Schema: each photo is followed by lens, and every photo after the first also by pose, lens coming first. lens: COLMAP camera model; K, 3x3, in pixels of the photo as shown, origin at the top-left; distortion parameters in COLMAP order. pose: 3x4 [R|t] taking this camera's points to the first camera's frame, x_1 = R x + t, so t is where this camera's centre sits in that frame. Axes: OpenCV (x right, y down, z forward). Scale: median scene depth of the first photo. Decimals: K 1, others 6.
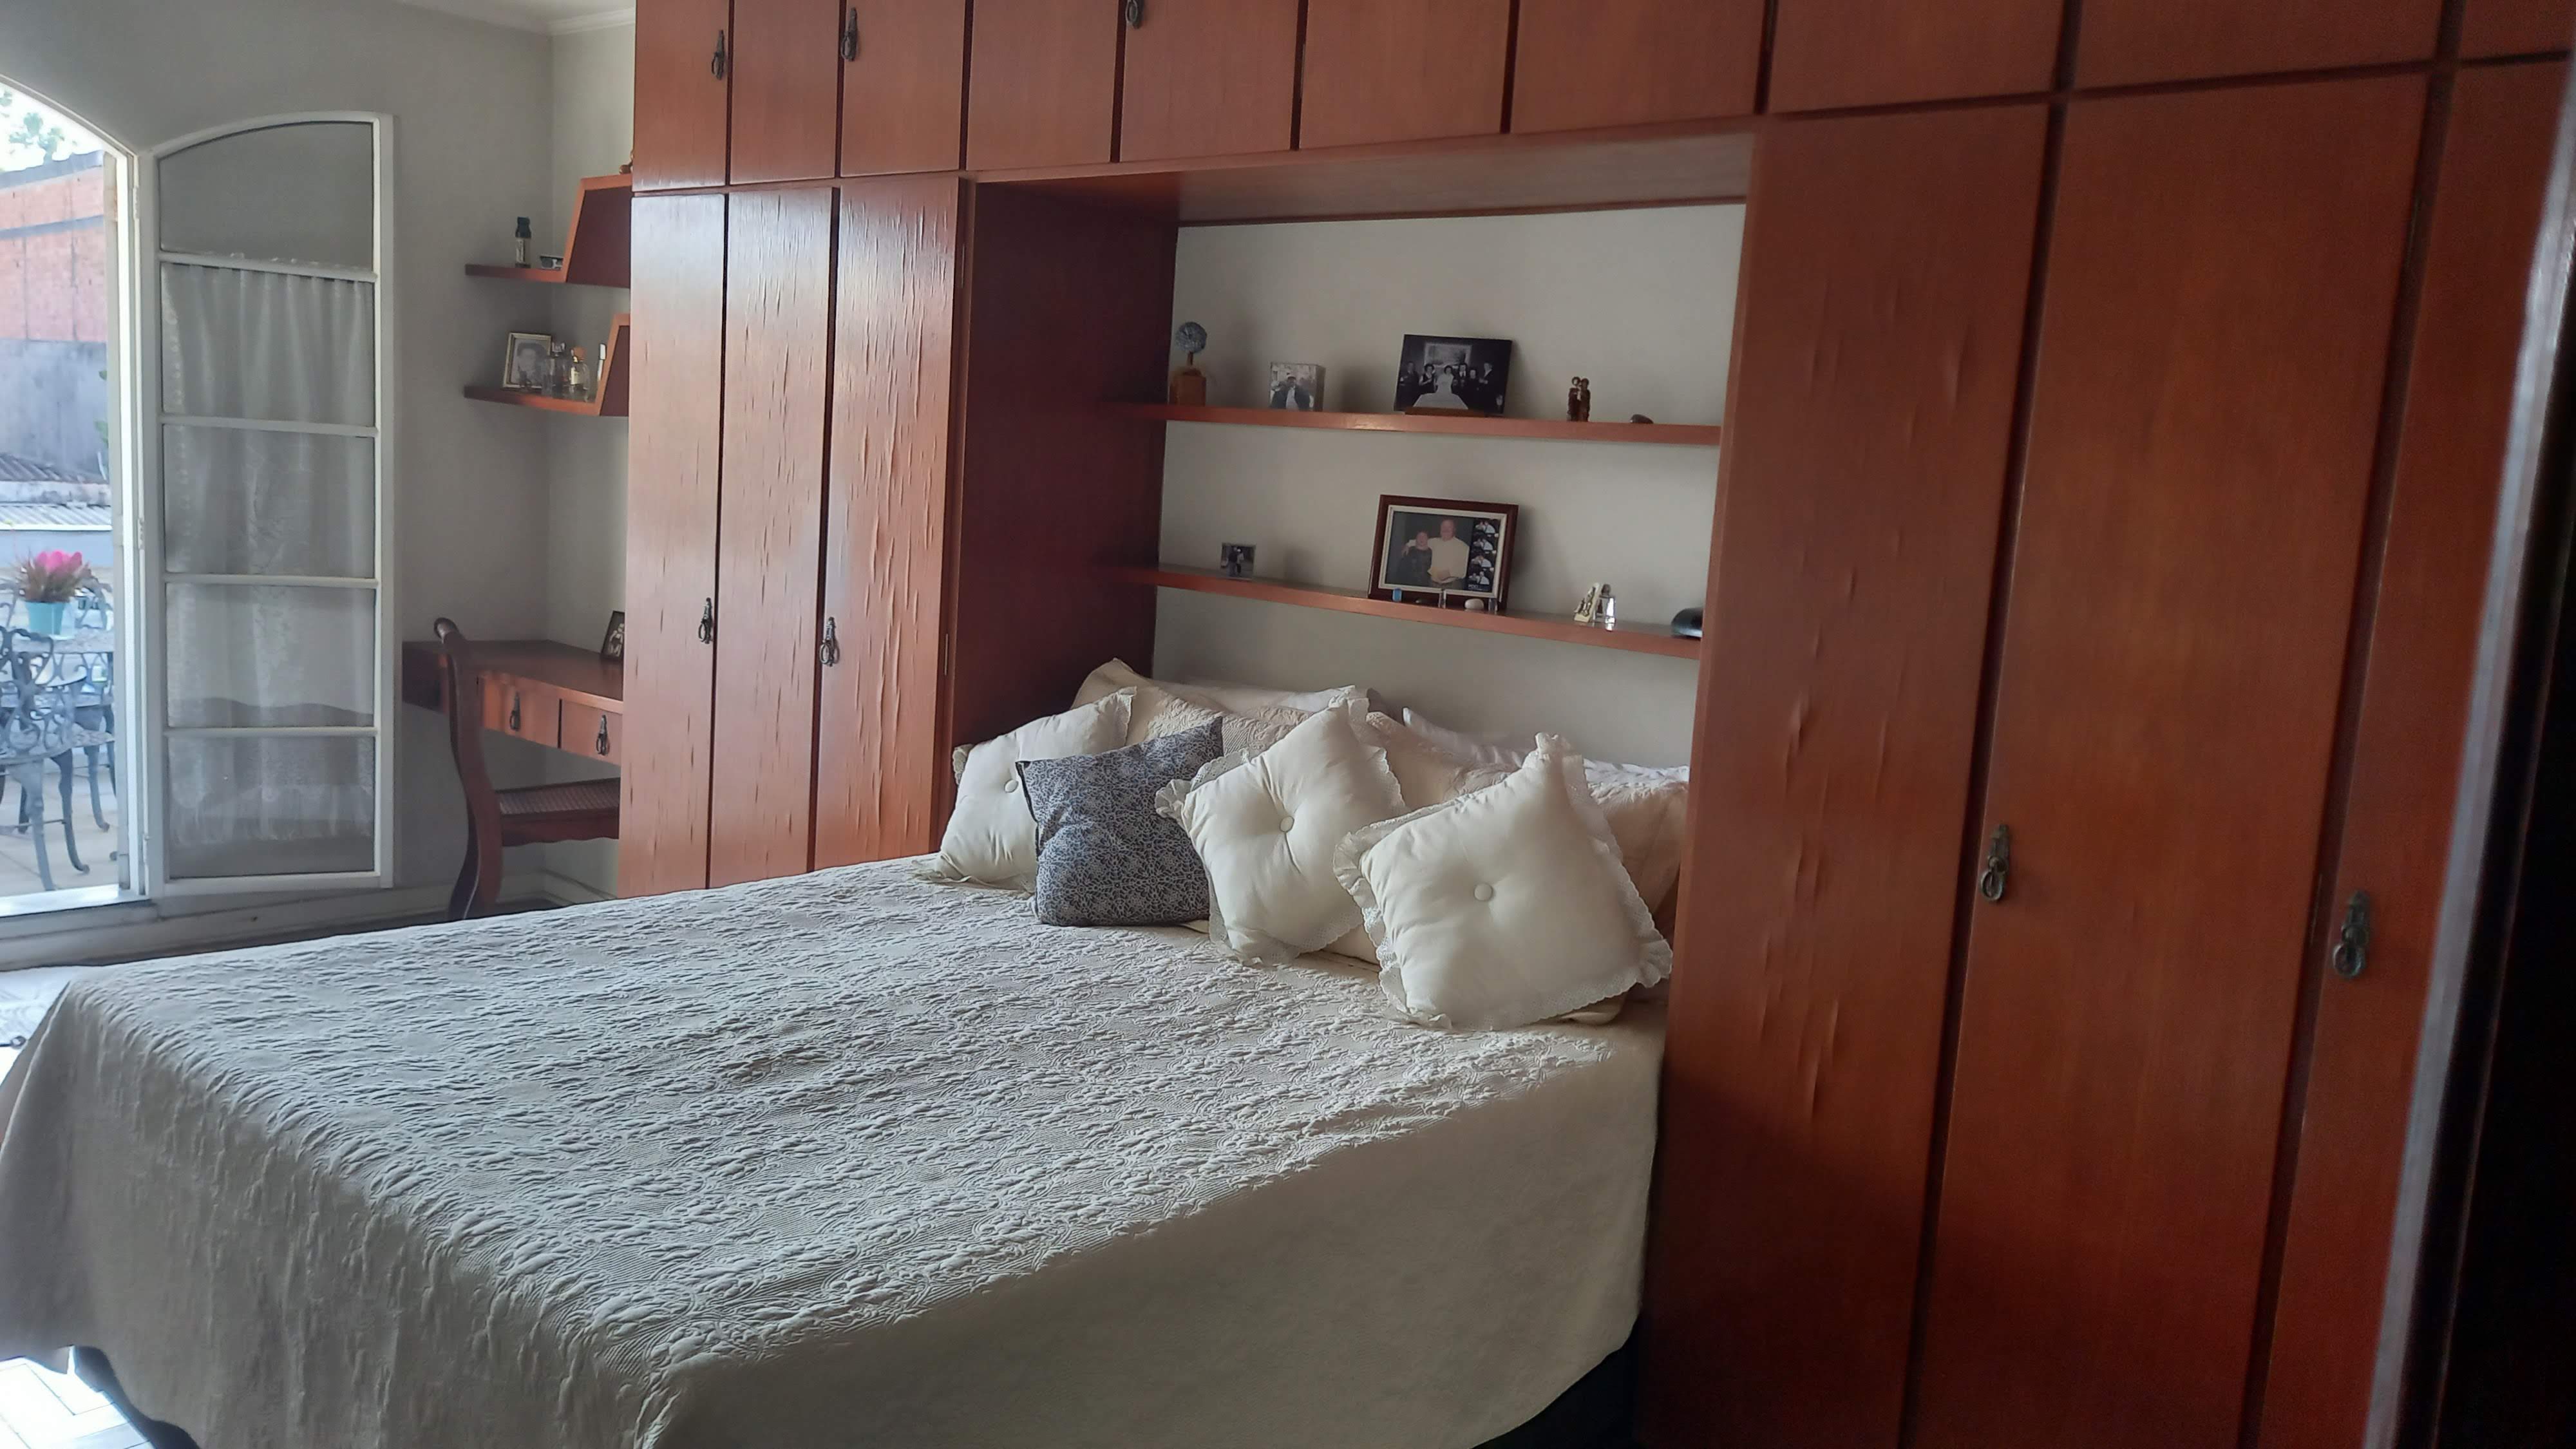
lens RADIAL K [[1873.8, 0, 1288.0], [0, 1873.8, 724.5], [0, 0, 1]] dist [0.062397, -0.096569]
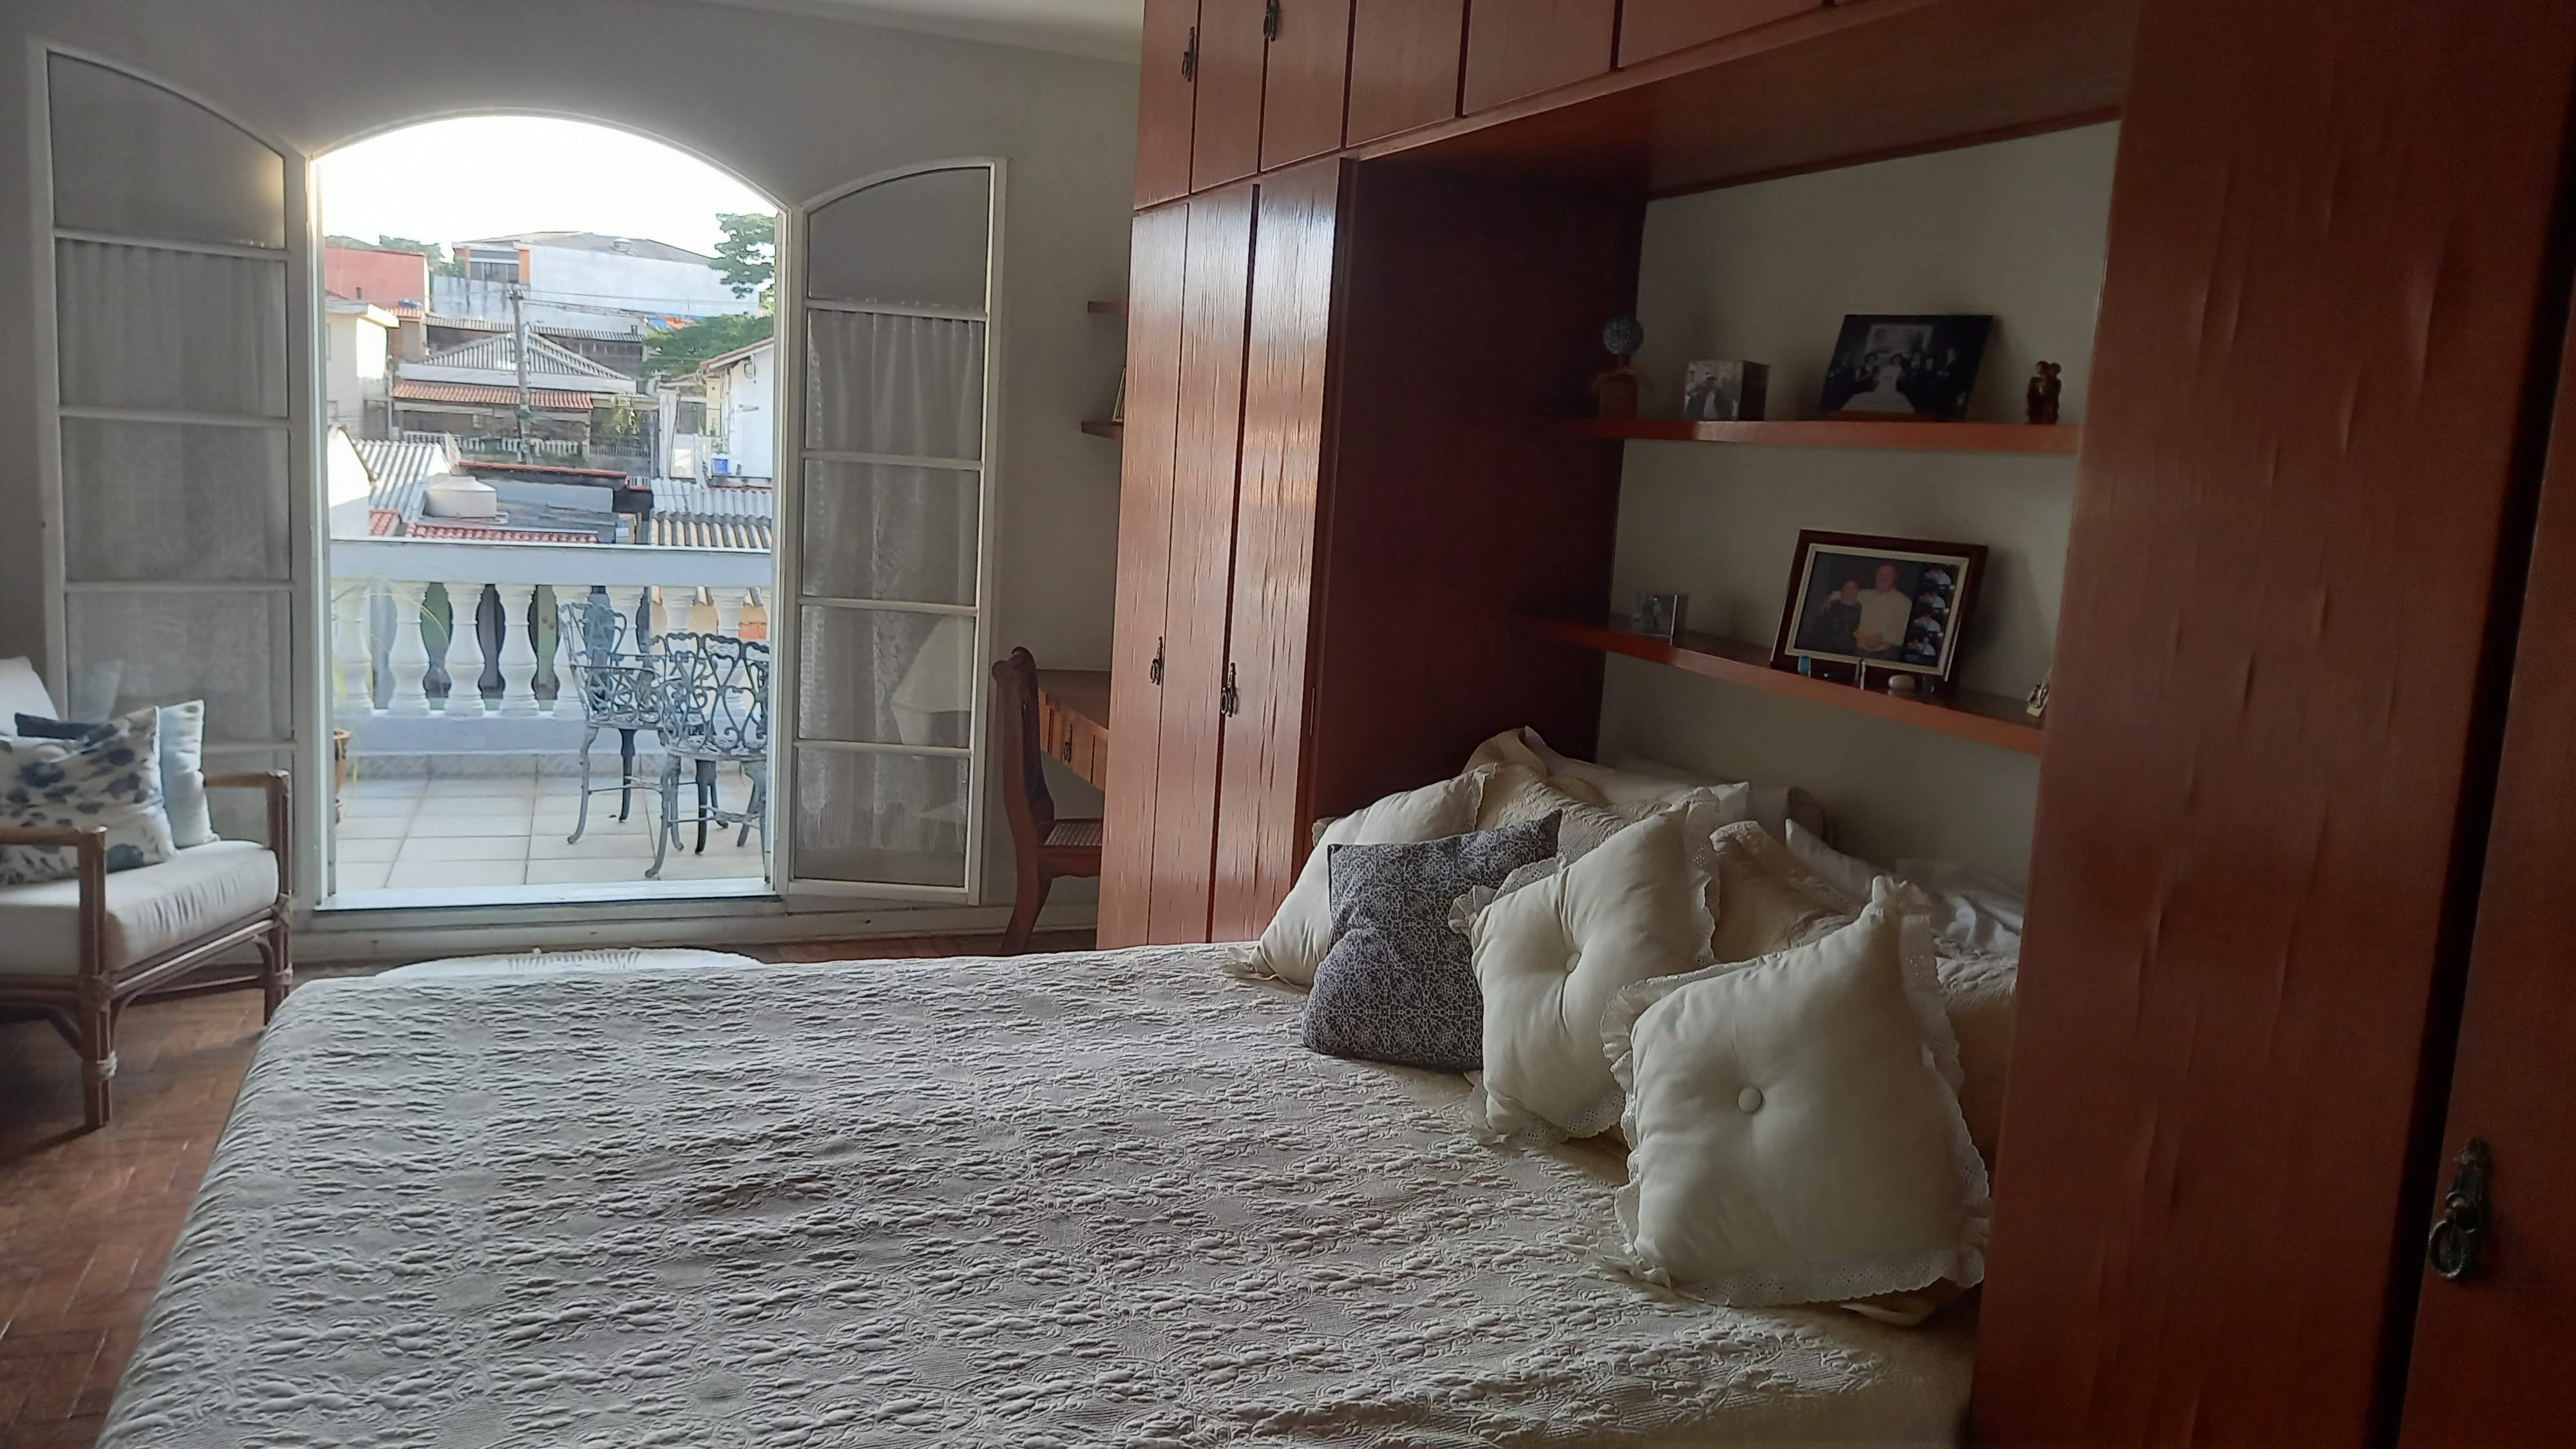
lens RADIAL K [[1873.8, 0, 1288.0], [0, 1873.8, 724.5], [0, 0, 1]] dist [0.062397, -0.096569]
pose [[0.887722, 0.056857, -0.456855, 0.237143], [-0.066693, 0.997759, -0.005418, -0.030494], [0.455523, 0.035278, 0.889525, 0.268642]]
